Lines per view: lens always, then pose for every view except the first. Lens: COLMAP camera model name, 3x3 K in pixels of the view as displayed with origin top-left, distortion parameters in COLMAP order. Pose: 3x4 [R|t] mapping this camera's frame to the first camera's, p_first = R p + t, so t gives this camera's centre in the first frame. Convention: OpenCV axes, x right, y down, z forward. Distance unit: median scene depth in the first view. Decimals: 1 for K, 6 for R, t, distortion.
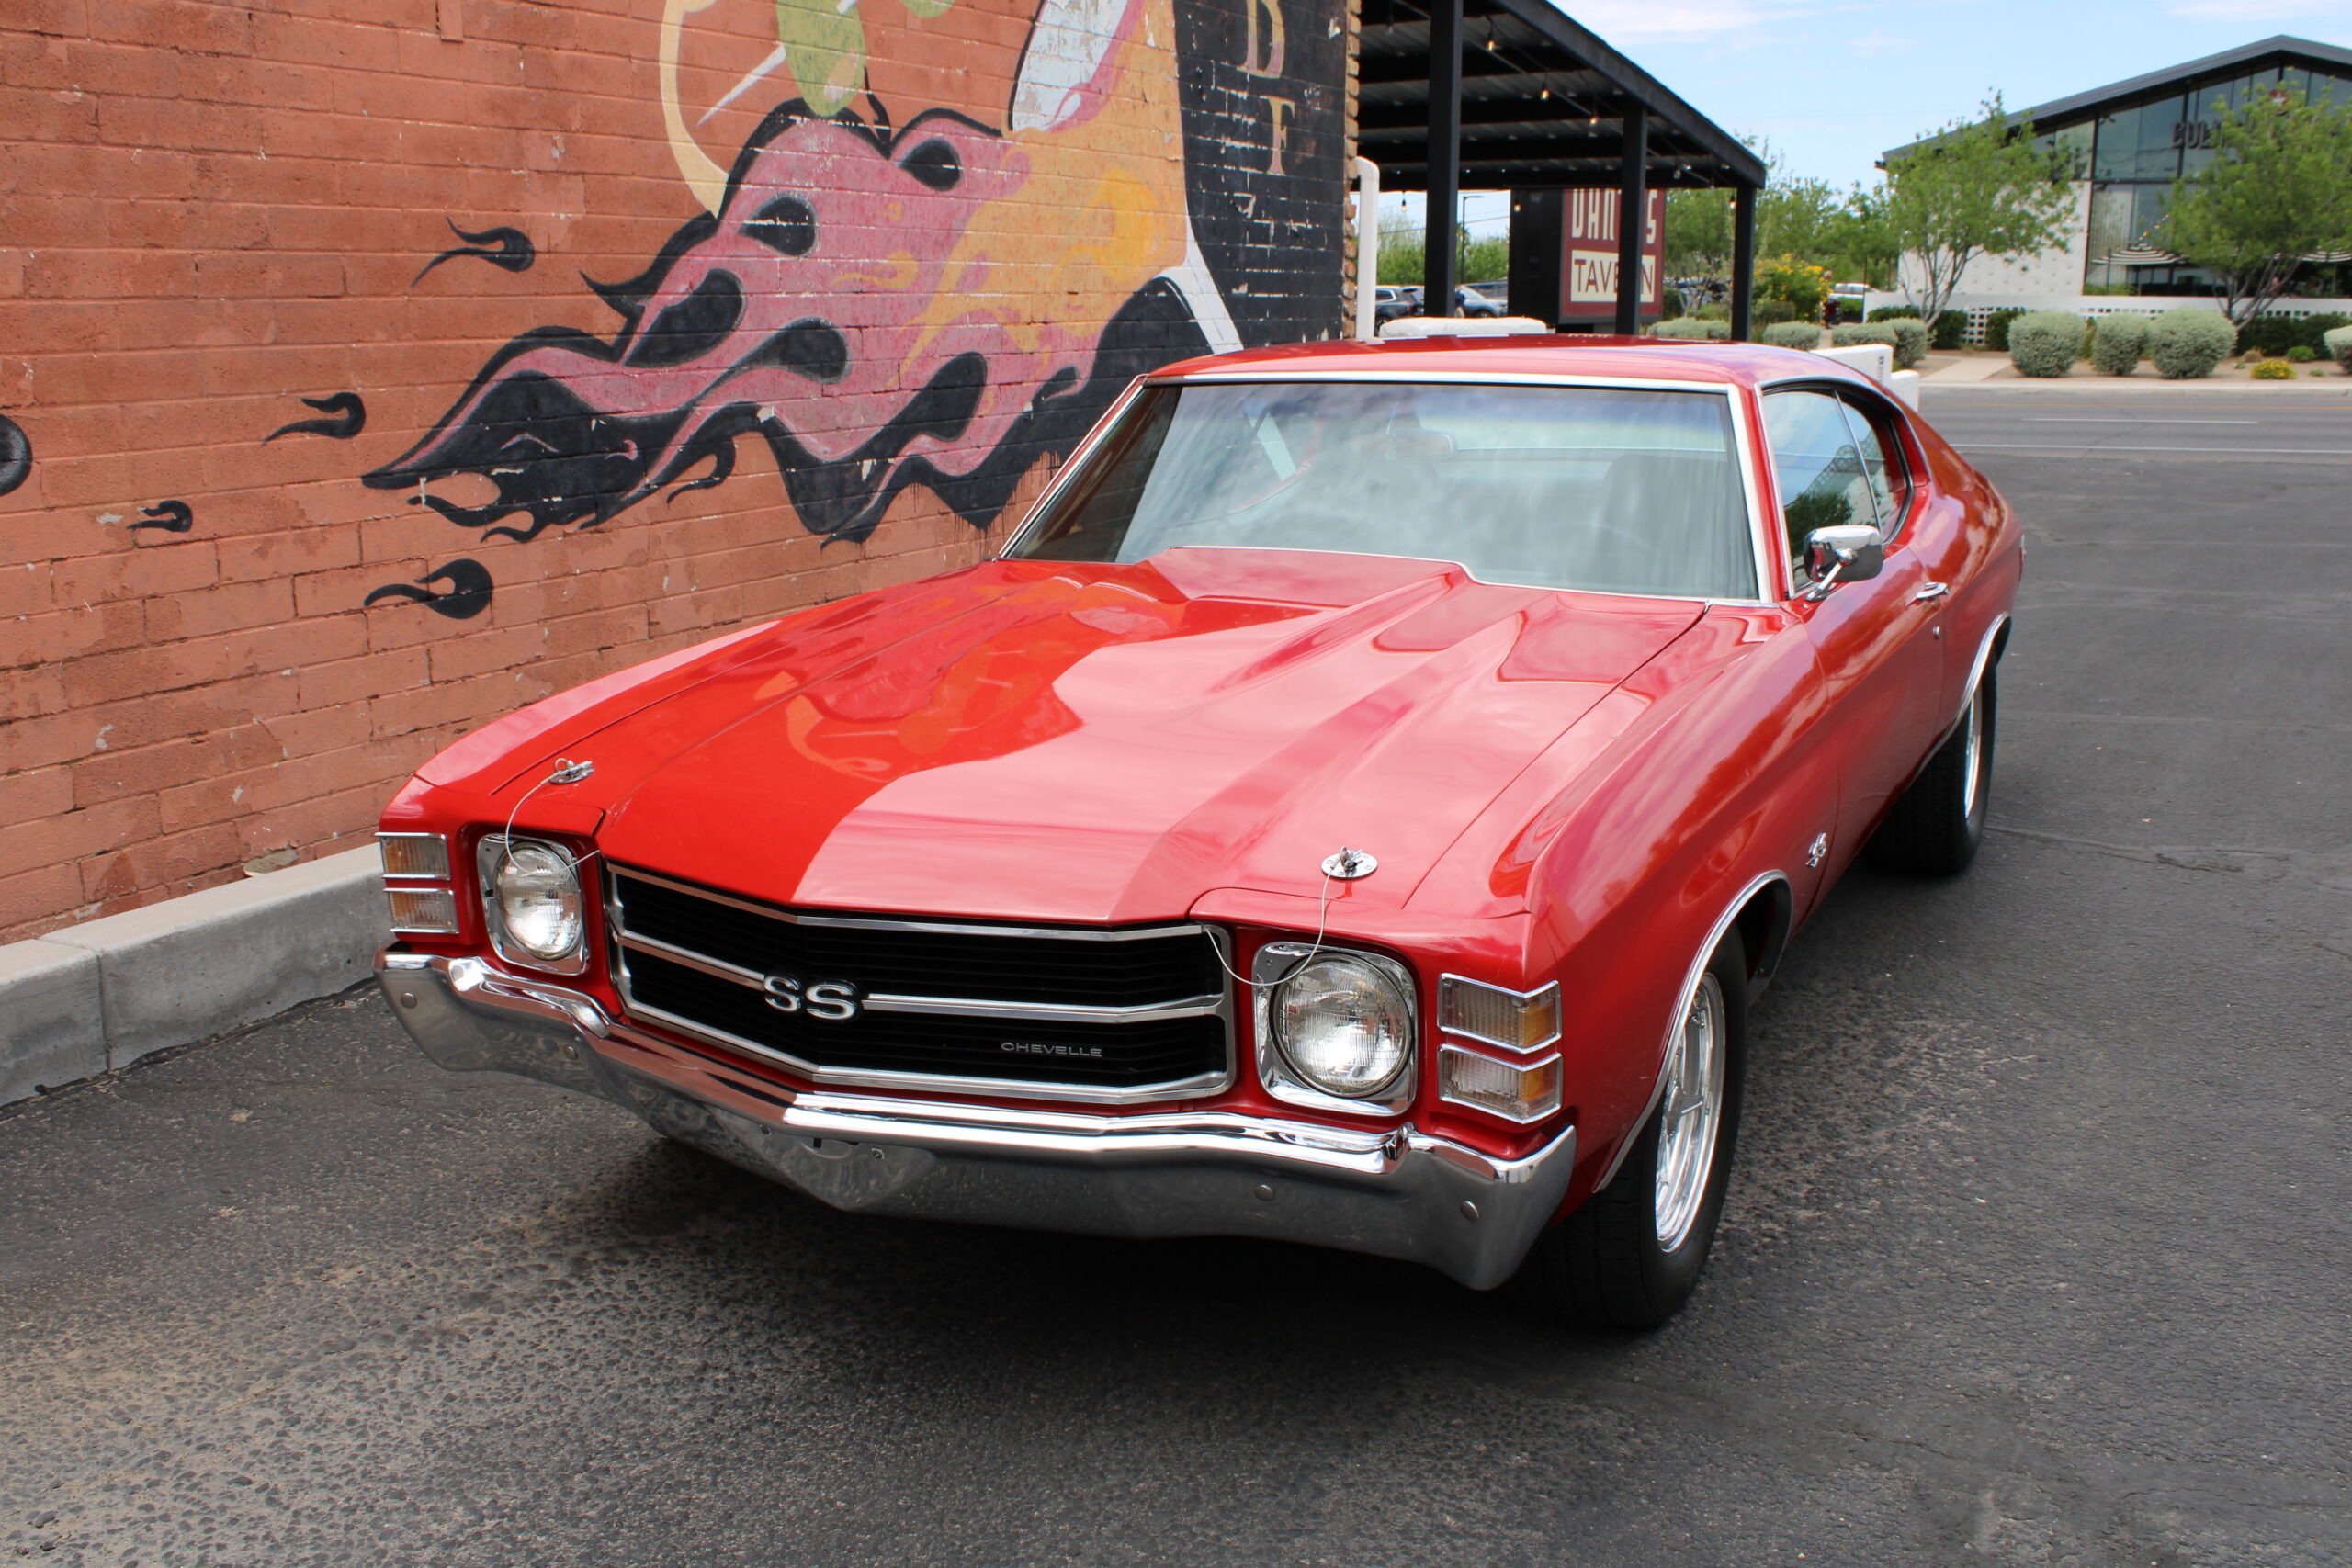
lens RADIAL K [[2197.9, 0, 1170.8], [0, 2197.9, 770.2], [0, 0, 1]] dist [-0.151292, 0.153731]
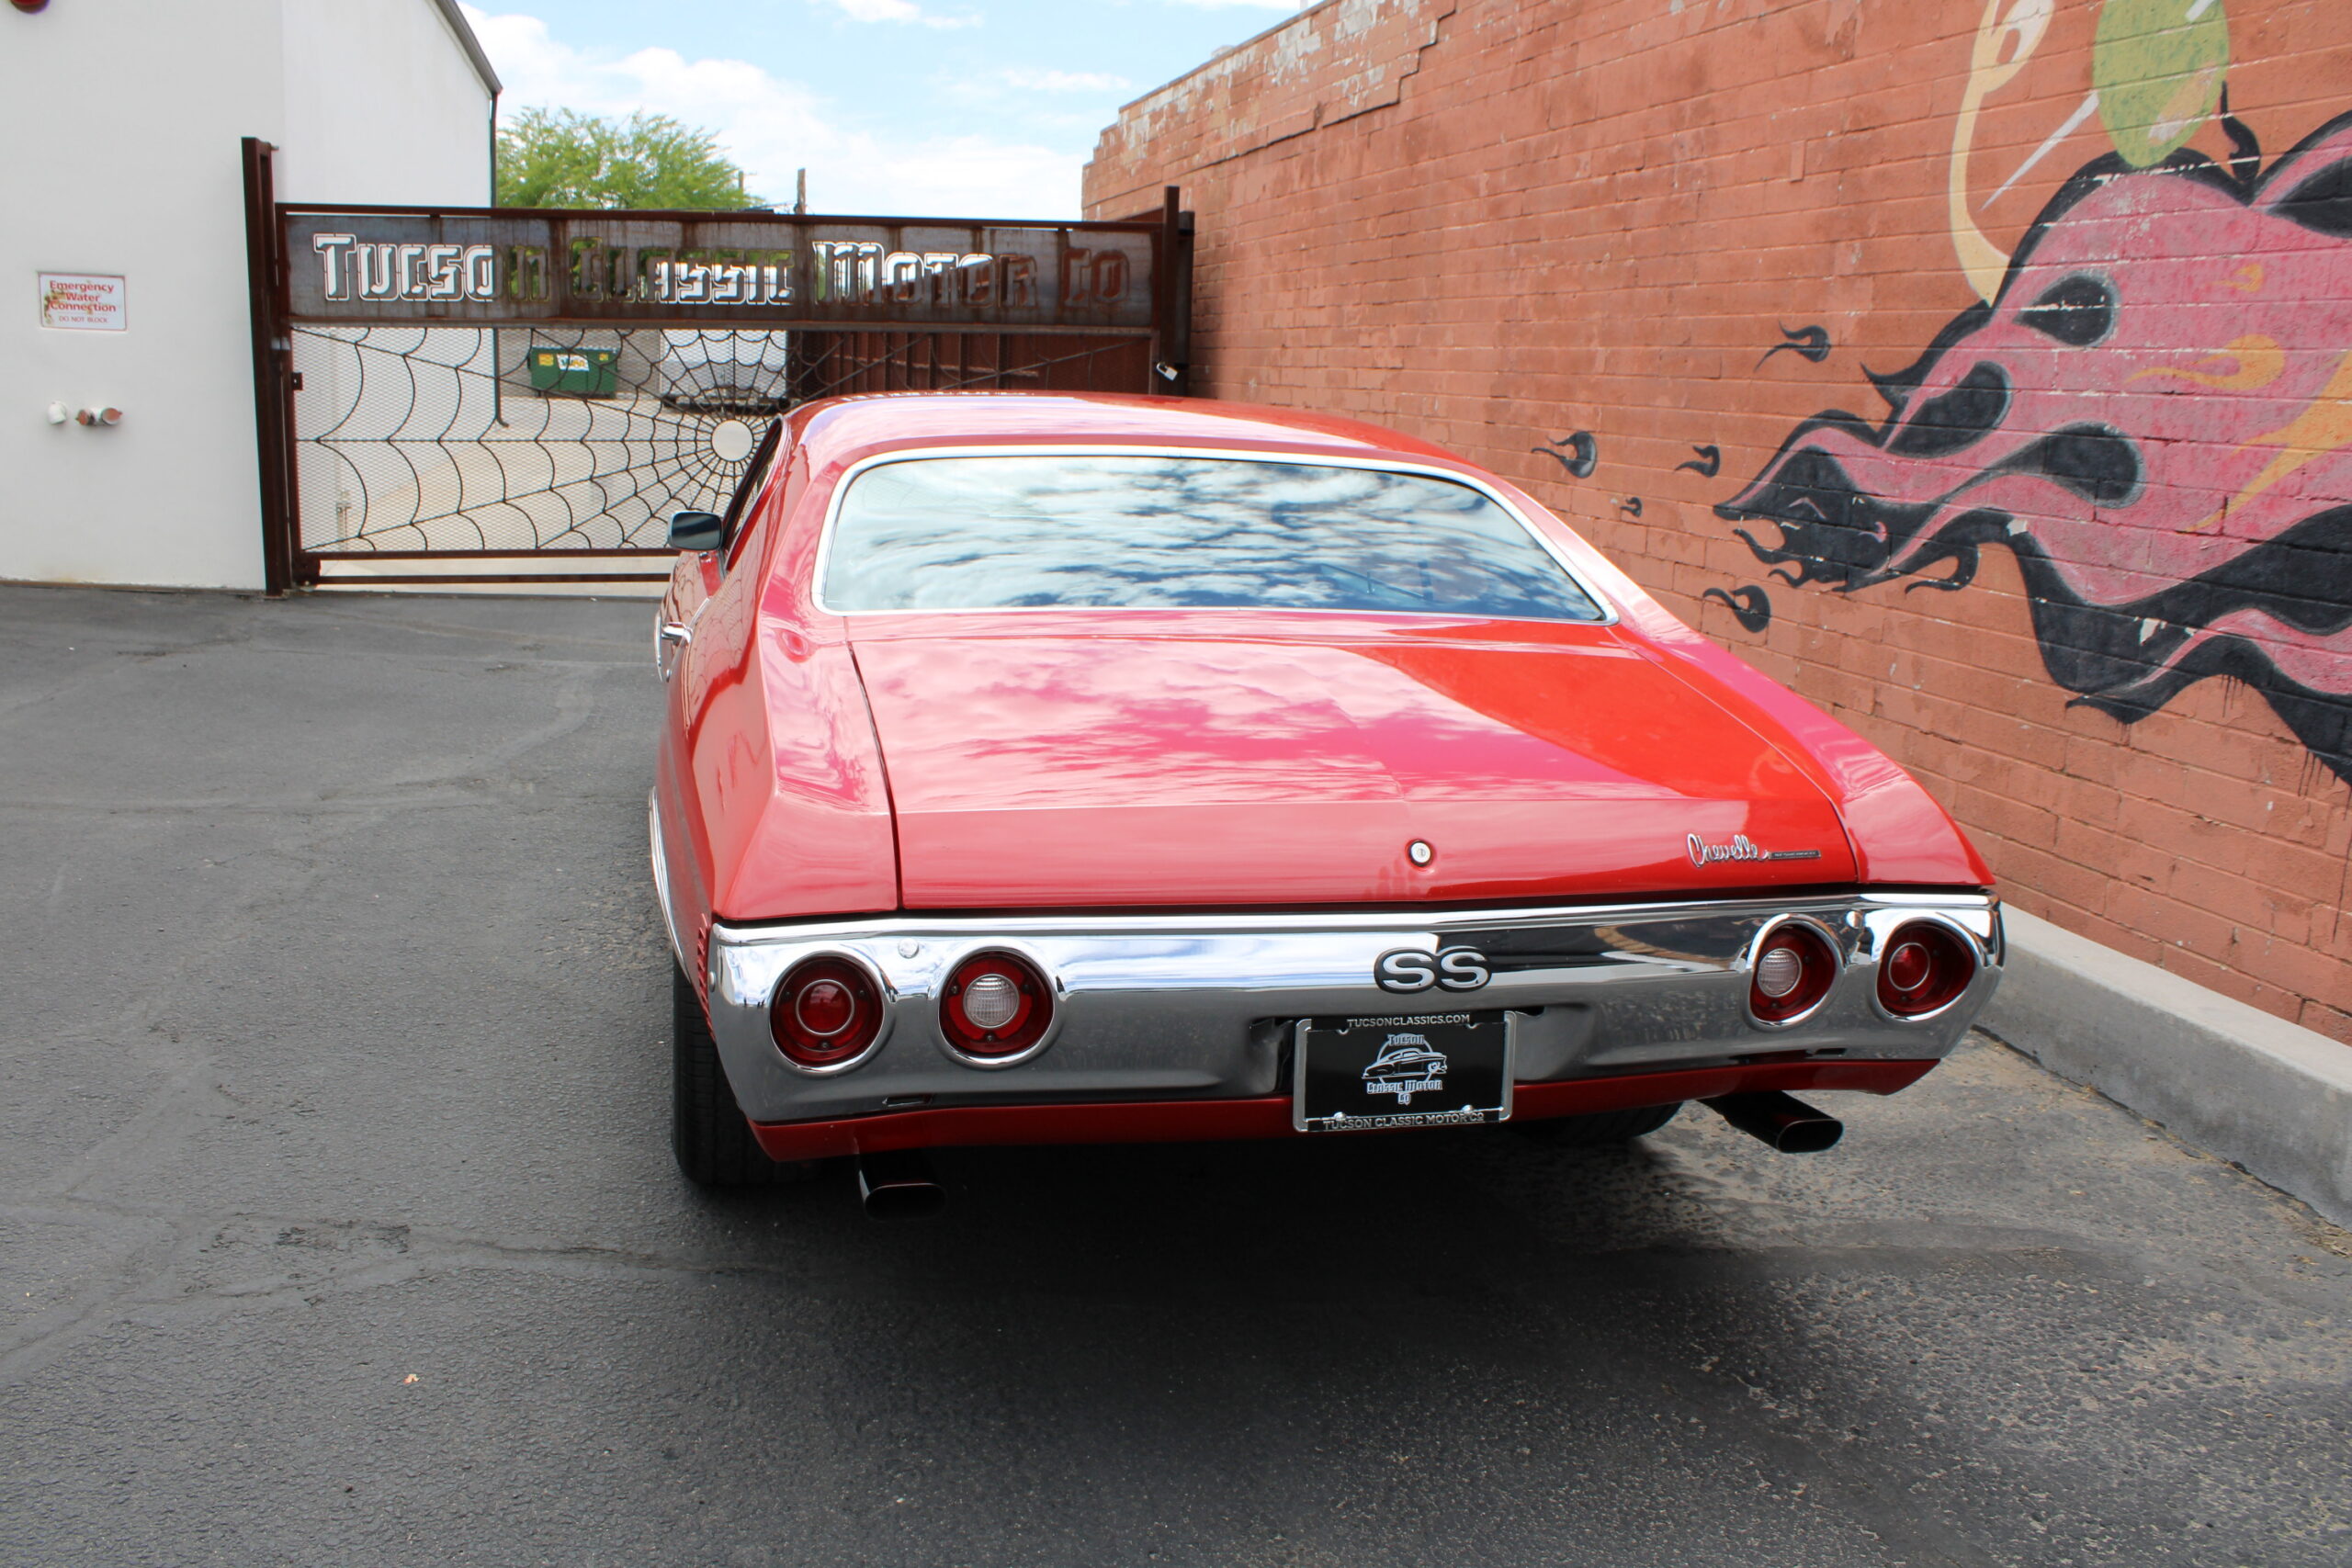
lens RADIAL K [[1974.4, 0, 1160.8], [0, 1974.4, 786.0], [0, 0, 1]] dist [-0.164278, 0.149561]
pose [[-0.749605, 0.110545, -0.652589, 0.633797], [-0.173081, 0.918909, 0.354470, -0.303874], [0.638855, 0.378663, -0.669685, 1.441542]]
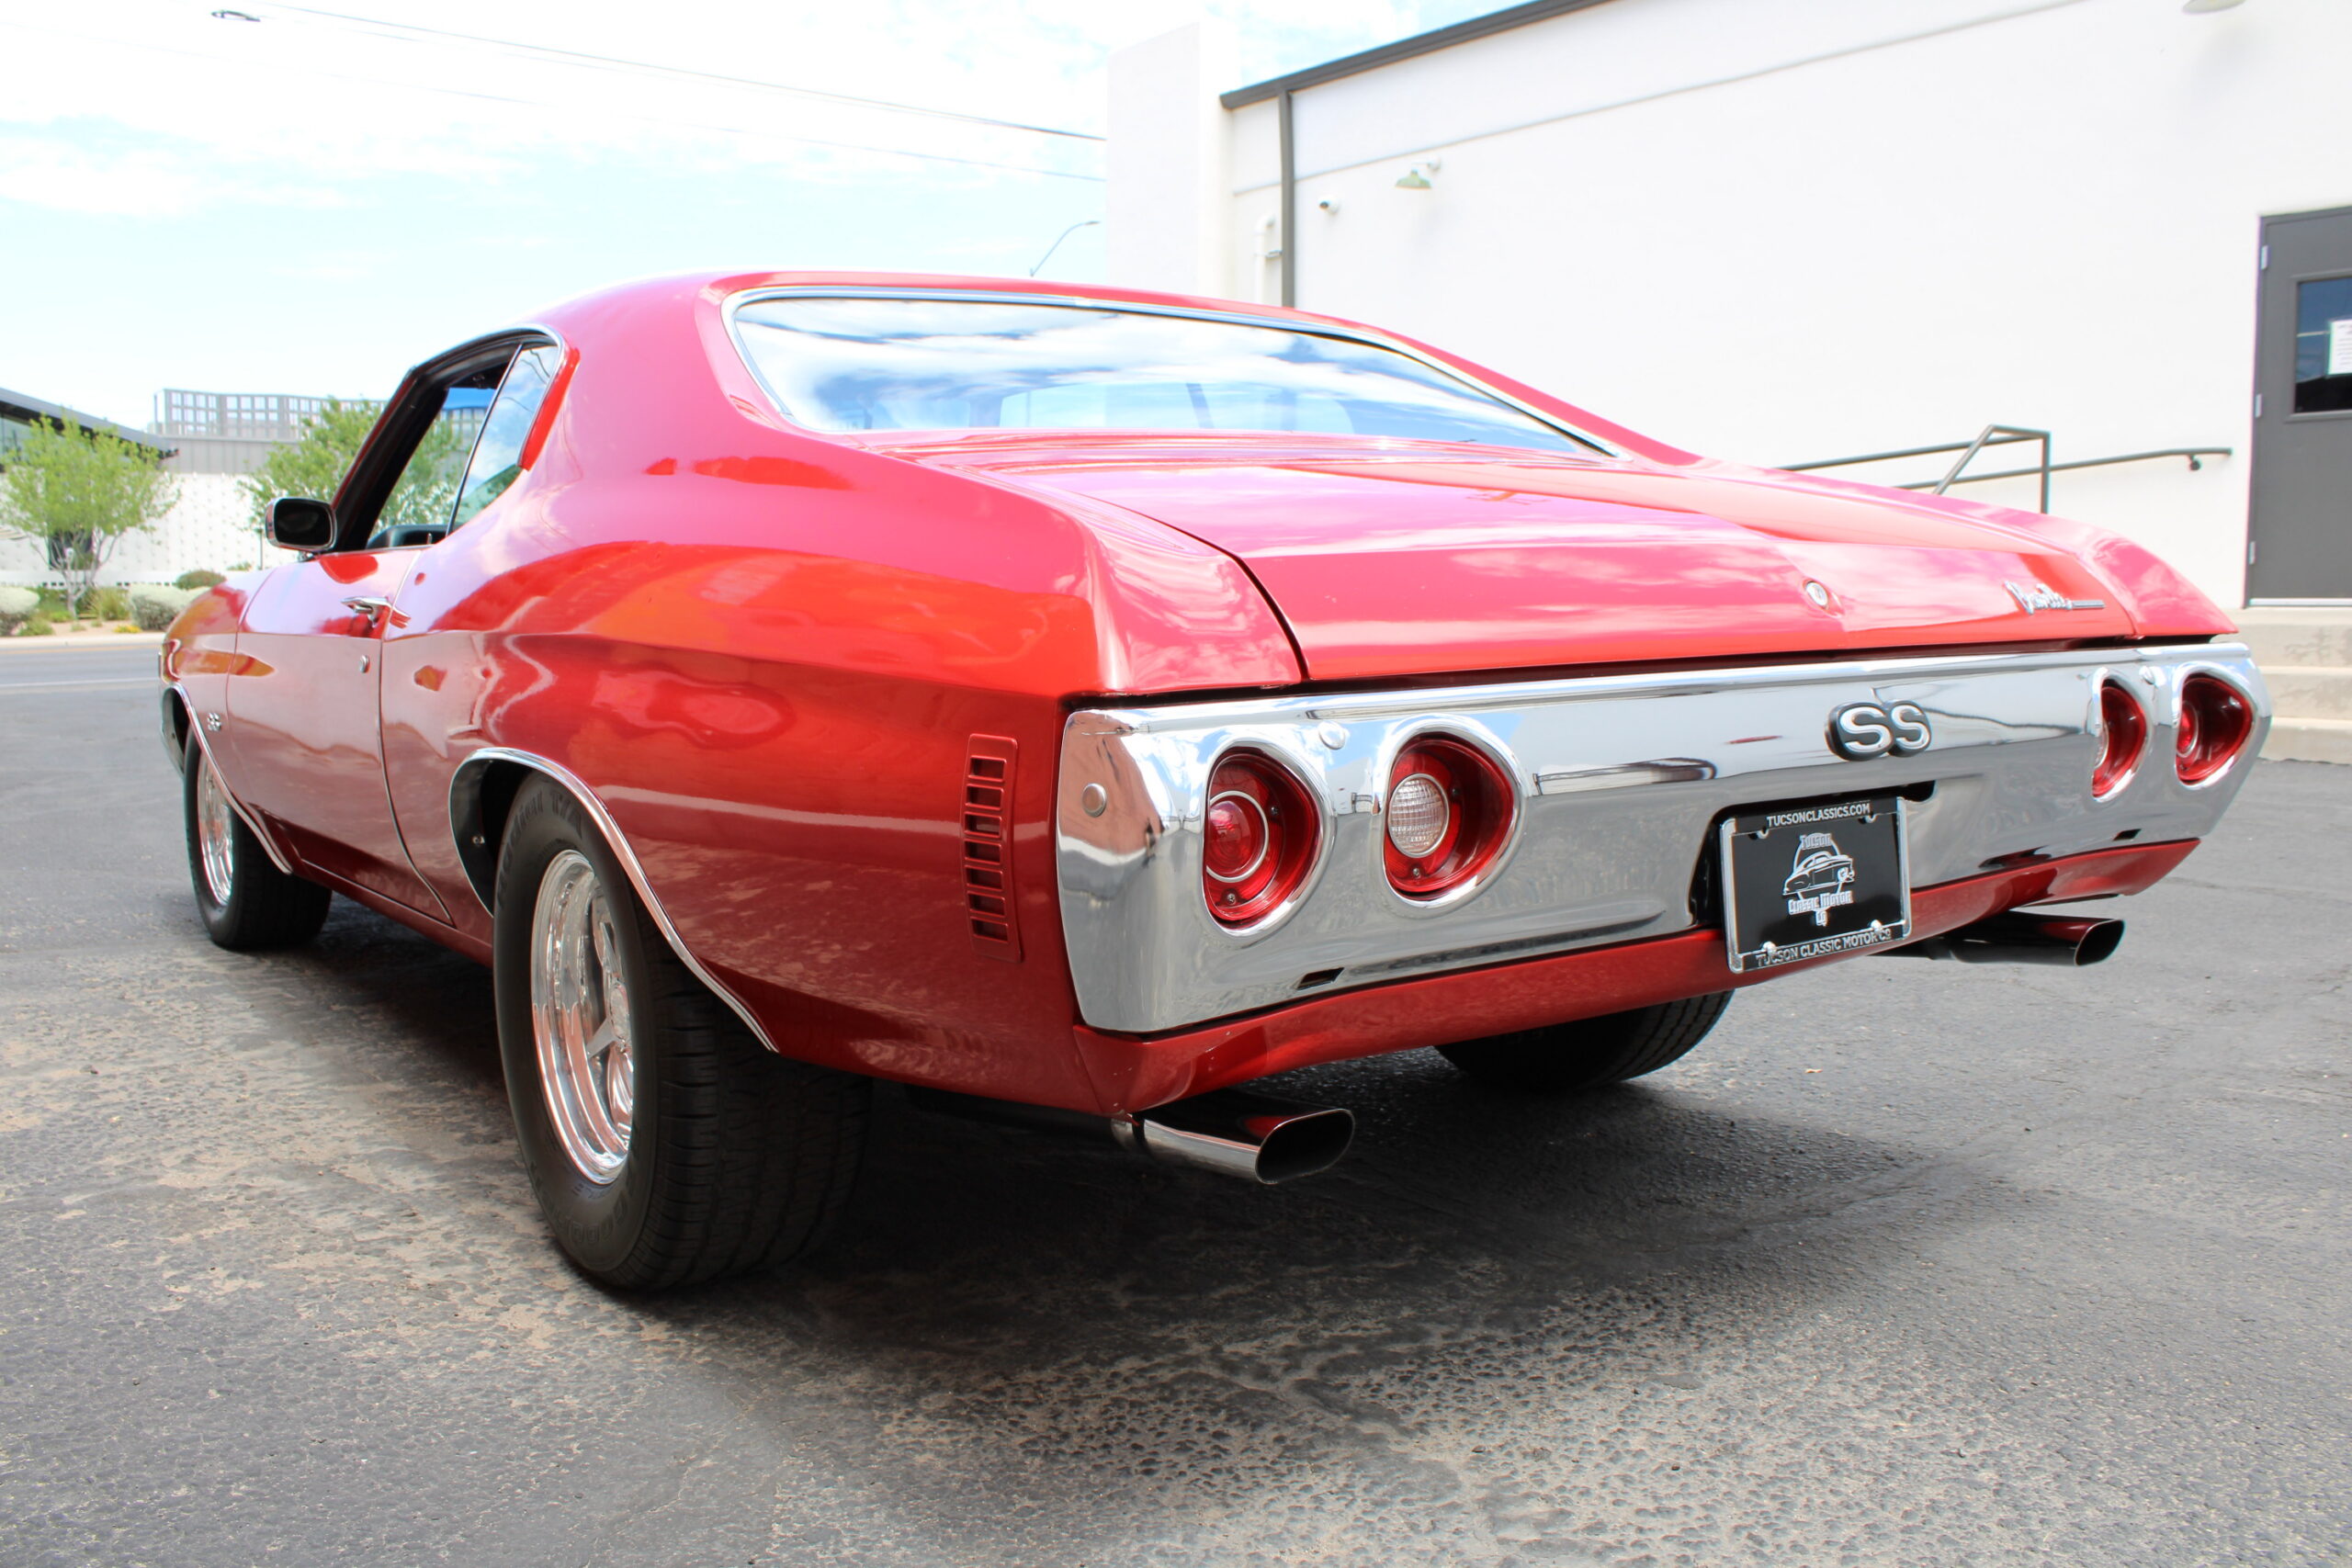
lens RADIAL K [[1974.4, 0, 1160.8], [0, 1974.4, 786.0], [0, 0, 1]] dist [-0.164278, 0.149561]
pose [[-0.466545, 0.120419, -0.876262, 0.661739], [-0.163459, 0.961886, 0.219216, -0.169493], [0.869262, 0.245507, -0.429080, 1.246334]]
